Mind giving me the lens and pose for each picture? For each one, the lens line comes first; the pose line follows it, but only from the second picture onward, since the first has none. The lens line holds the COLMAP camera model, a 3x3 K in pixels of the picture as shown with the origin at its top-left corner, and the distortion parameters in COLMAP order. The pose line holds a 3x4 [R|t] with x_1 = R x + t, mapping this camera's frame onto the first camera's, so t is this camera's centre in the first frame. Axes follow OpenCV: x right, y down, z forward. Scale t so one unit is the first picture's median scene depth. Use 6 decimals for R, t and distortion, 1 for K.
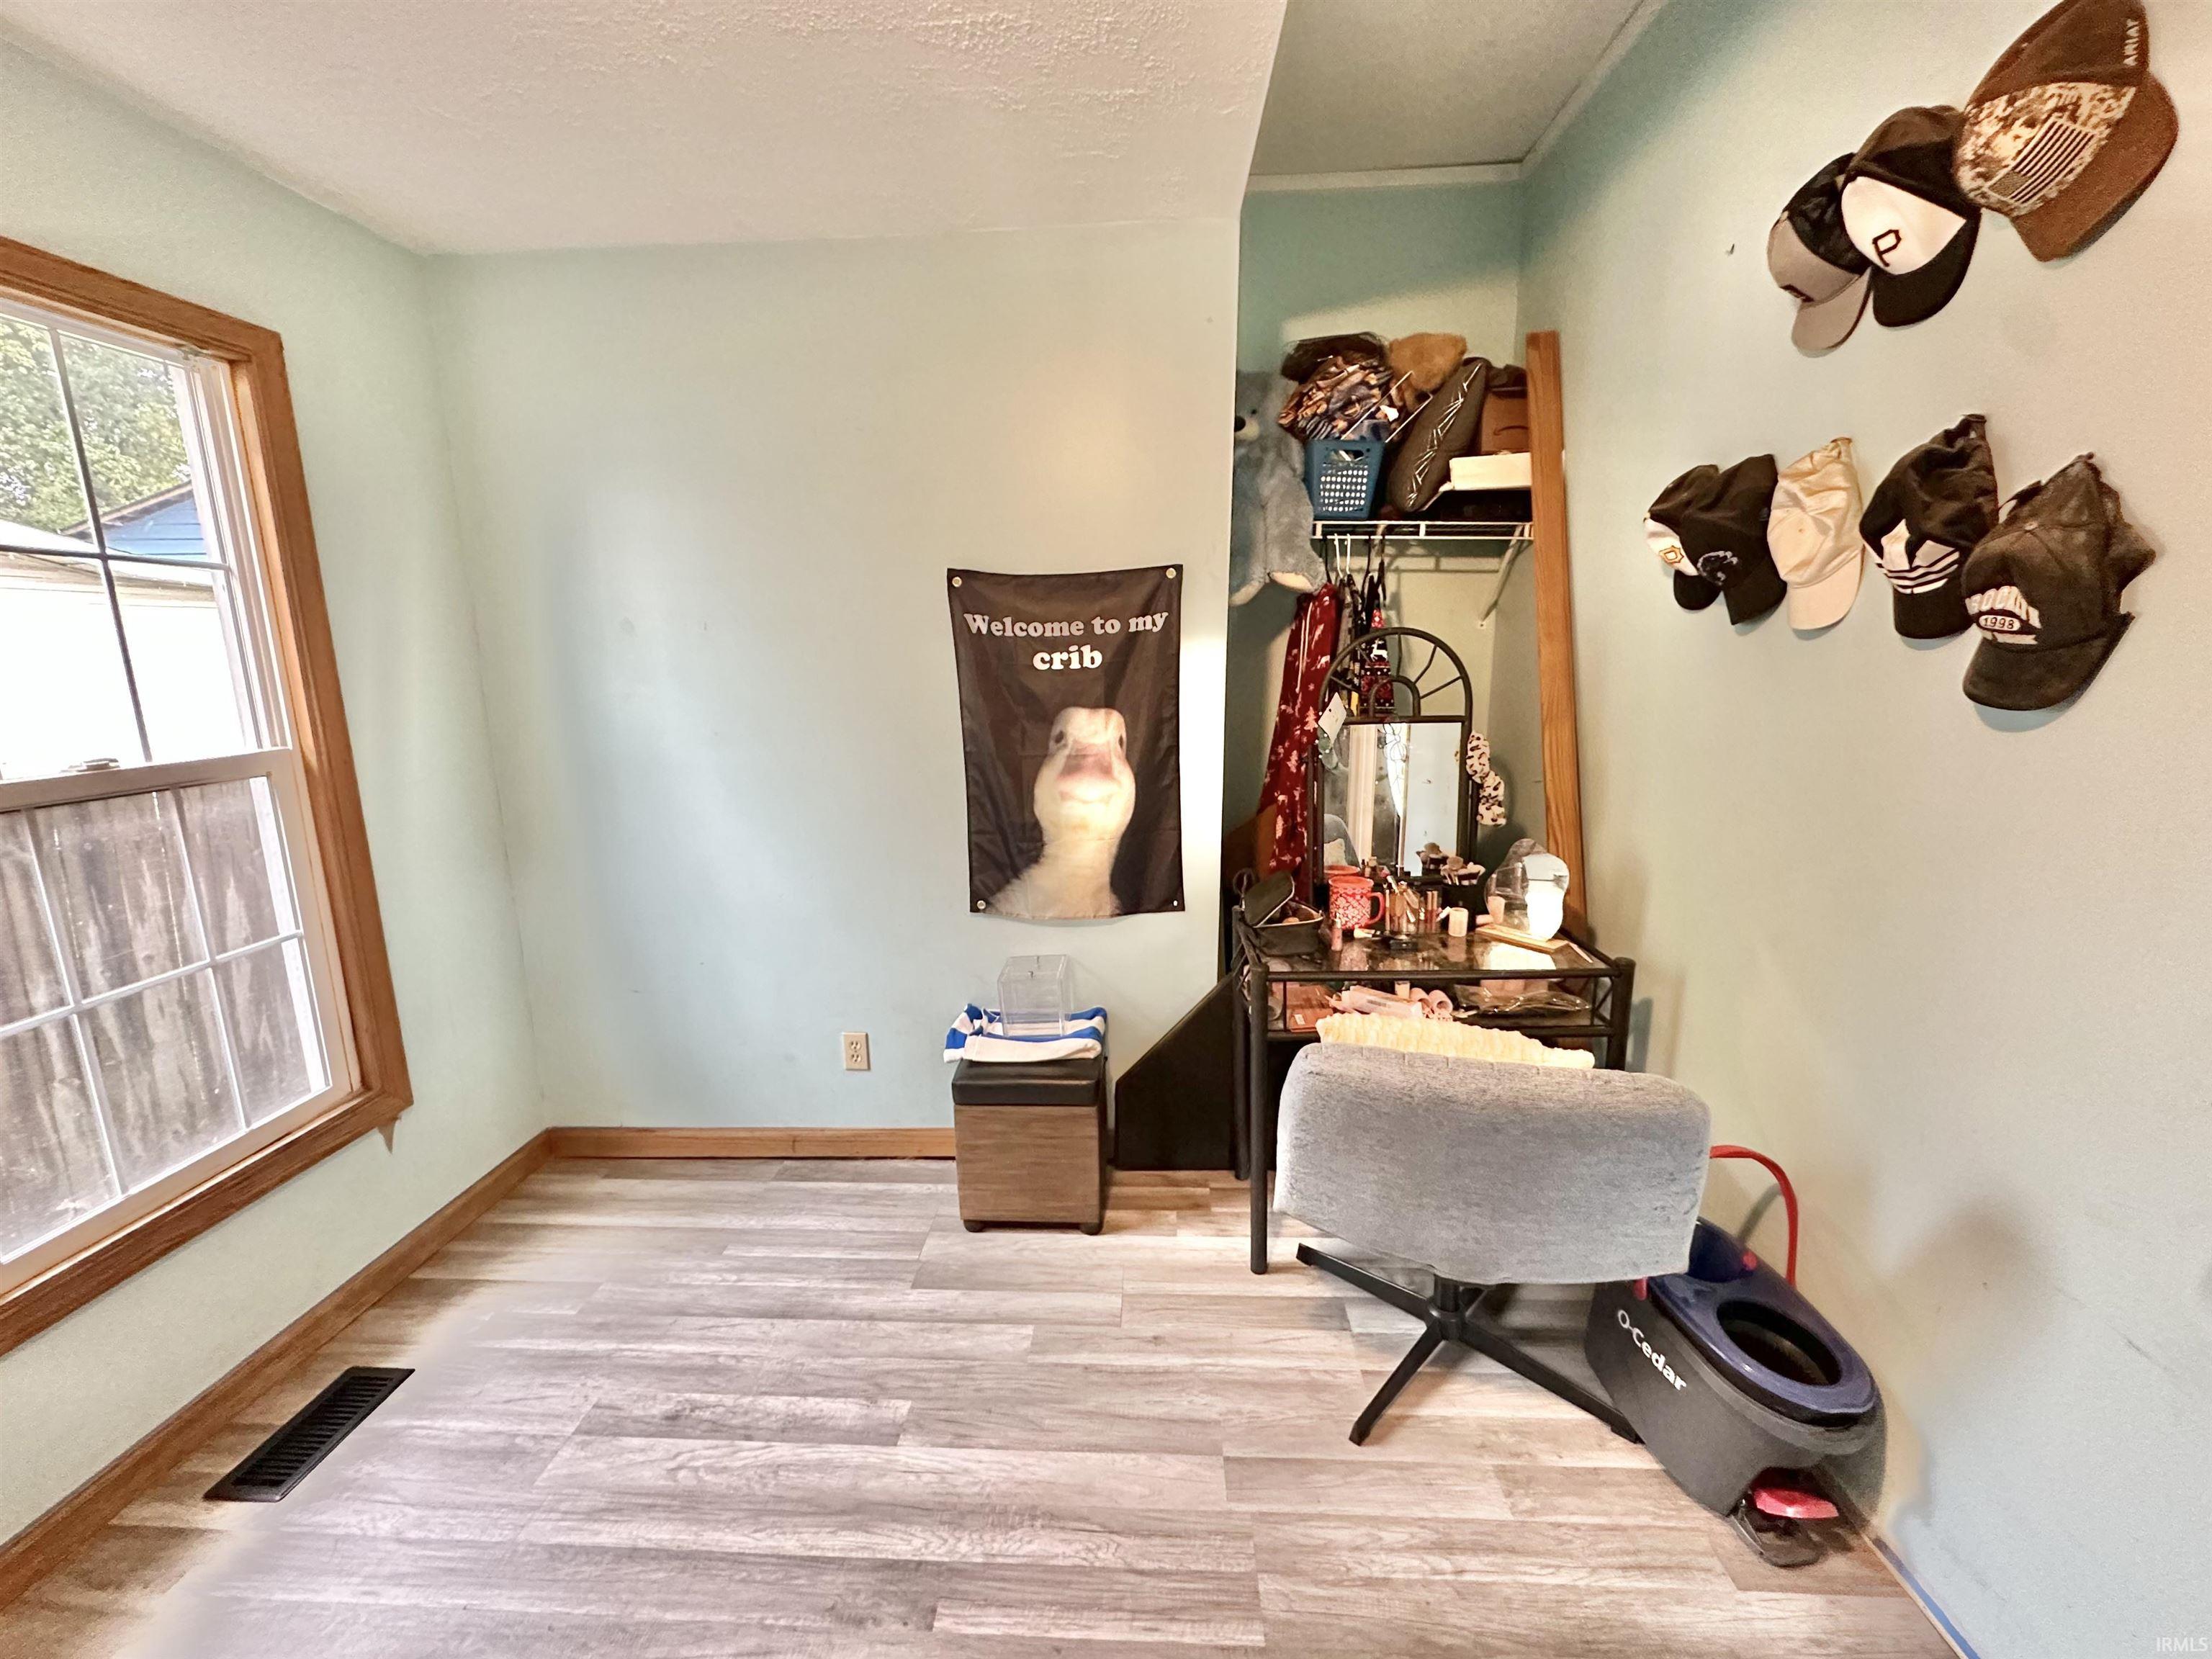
lens RADIAL K [[878.4, 0, 1108.5], [0, 878.4, 823.1], [0, 0, 1]] dist [-0.004166, 0.001076]
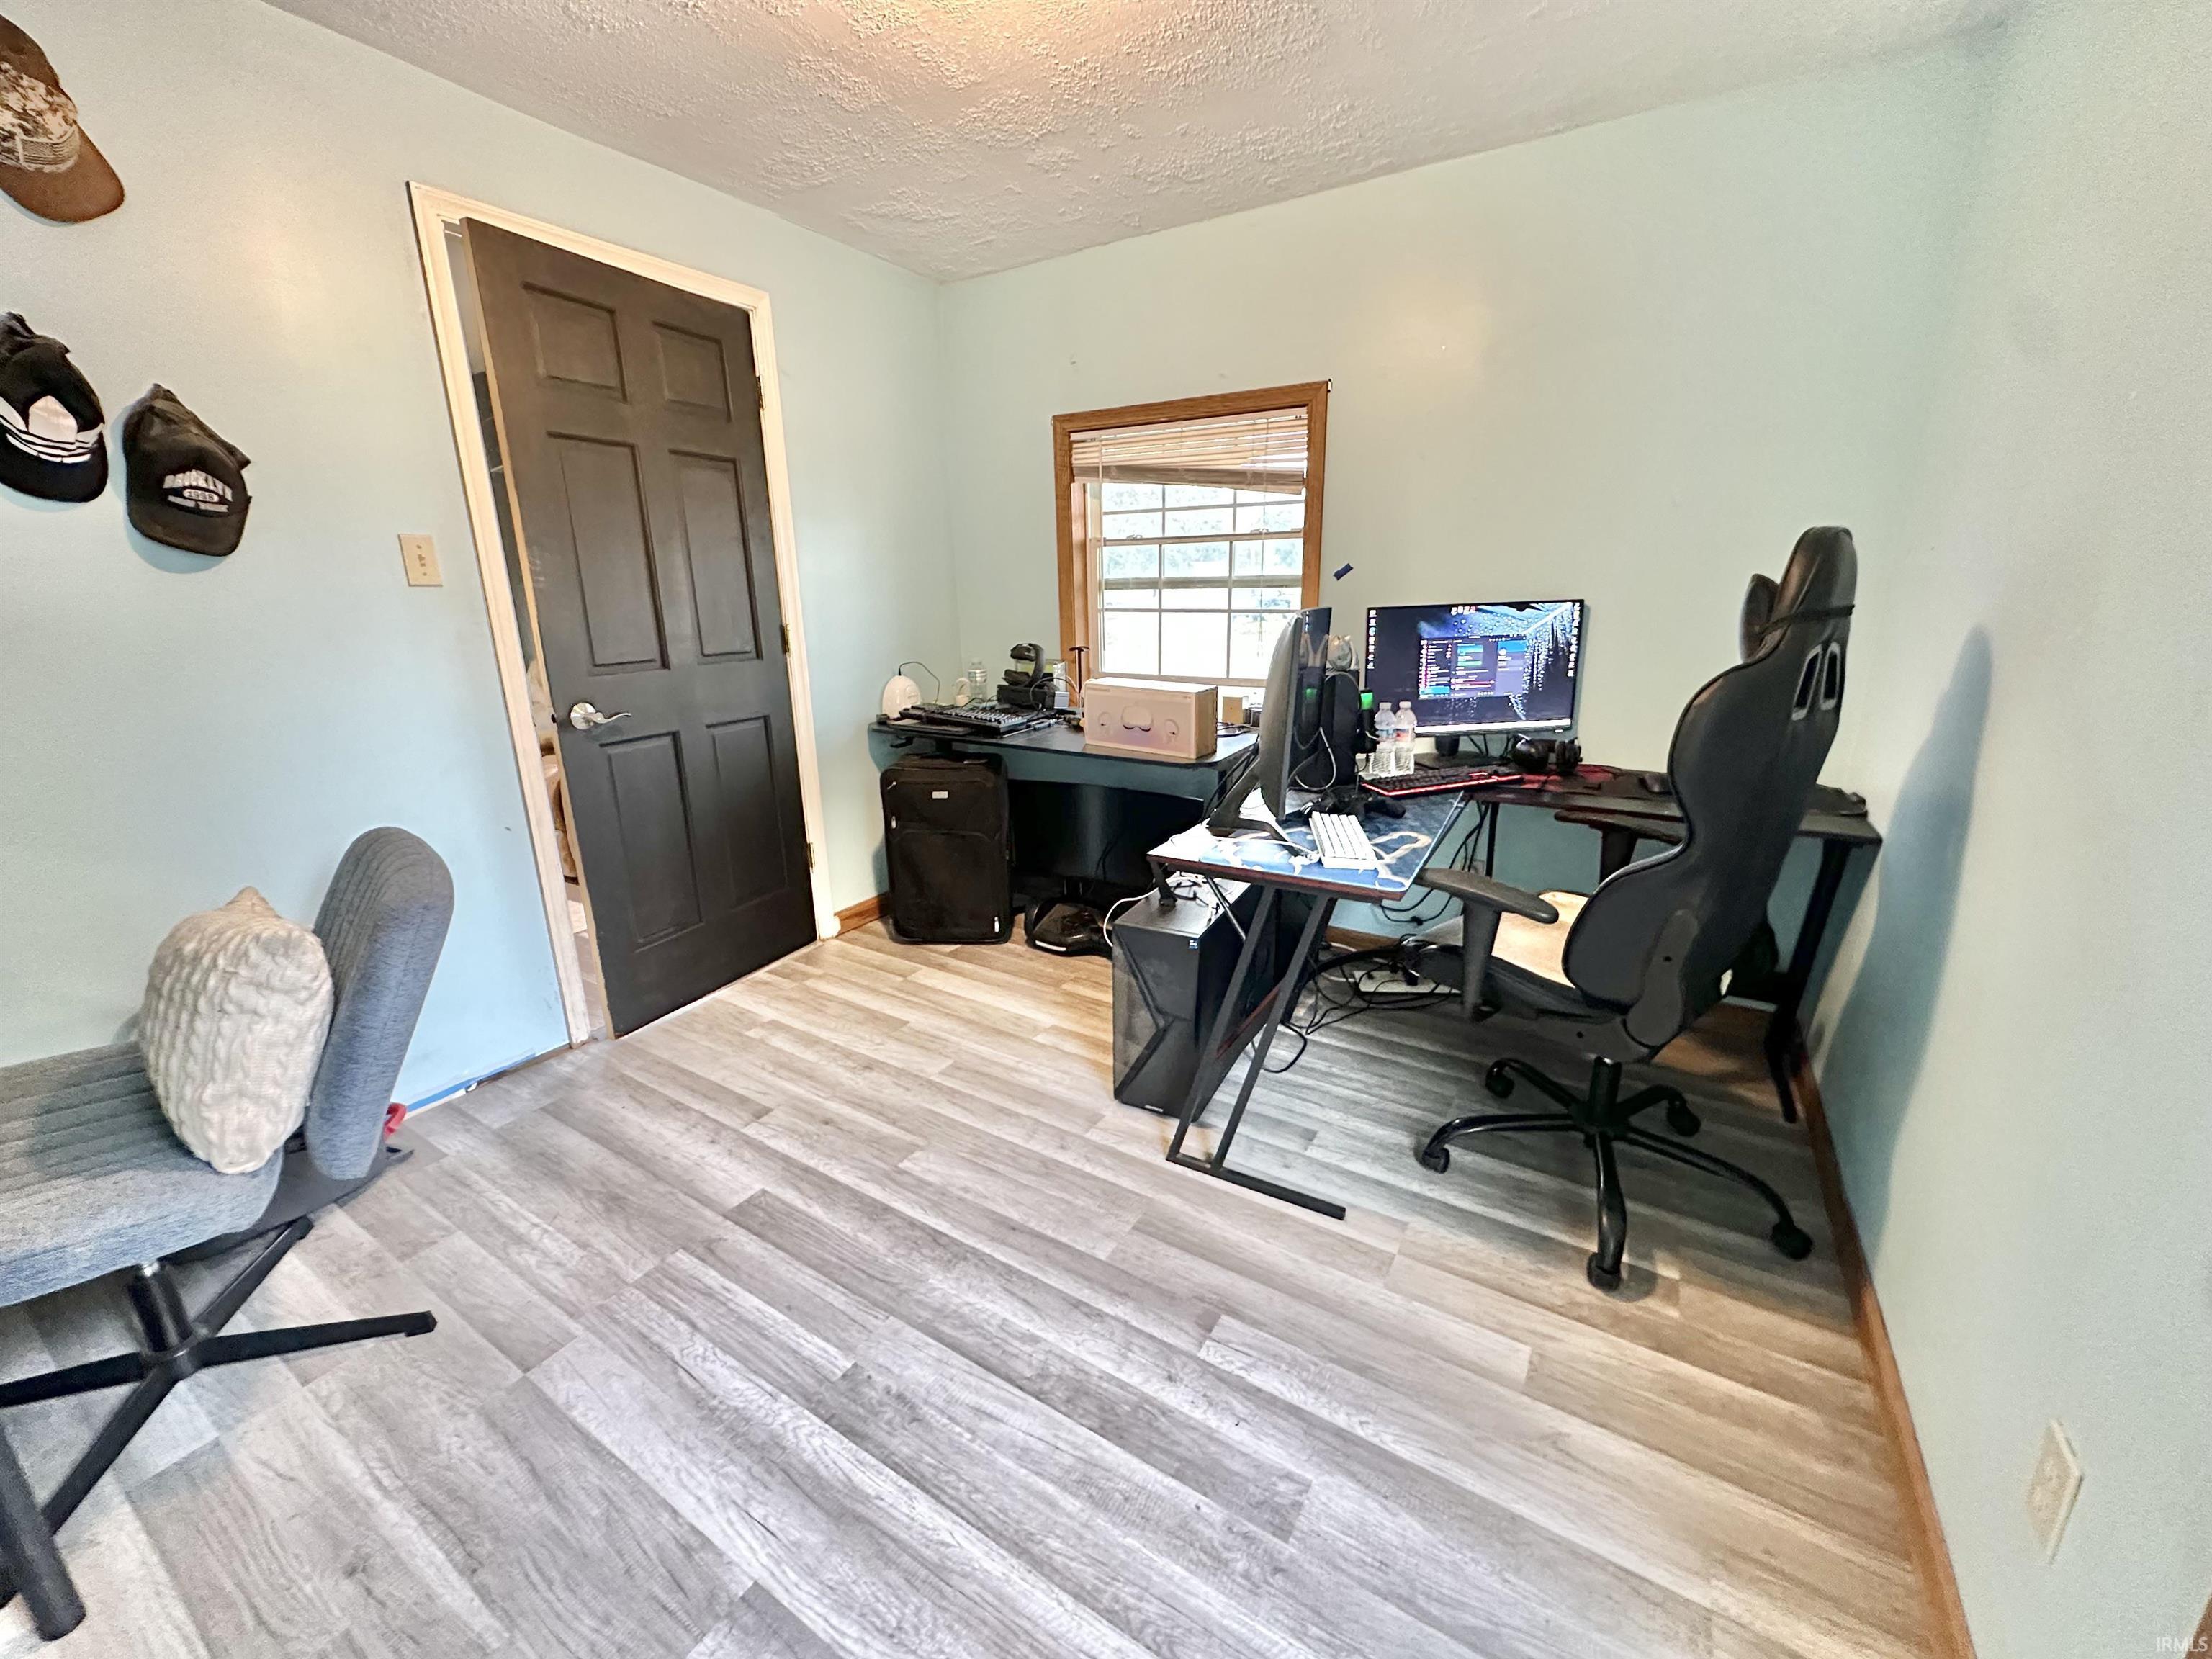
lens RADIAL K [[878.4, 0, 1107.0], [0, 878.4, 820.2], [0, 0, 1]] dist [-0.004166, 0.001076]
pose [[-0.876389, -0.105004, 0.470017, -0.872849], [0.116644, 0.900605, 0.418694, -0.137330], [-0.467264, 0.421763, -0.777033, 1.320140]]
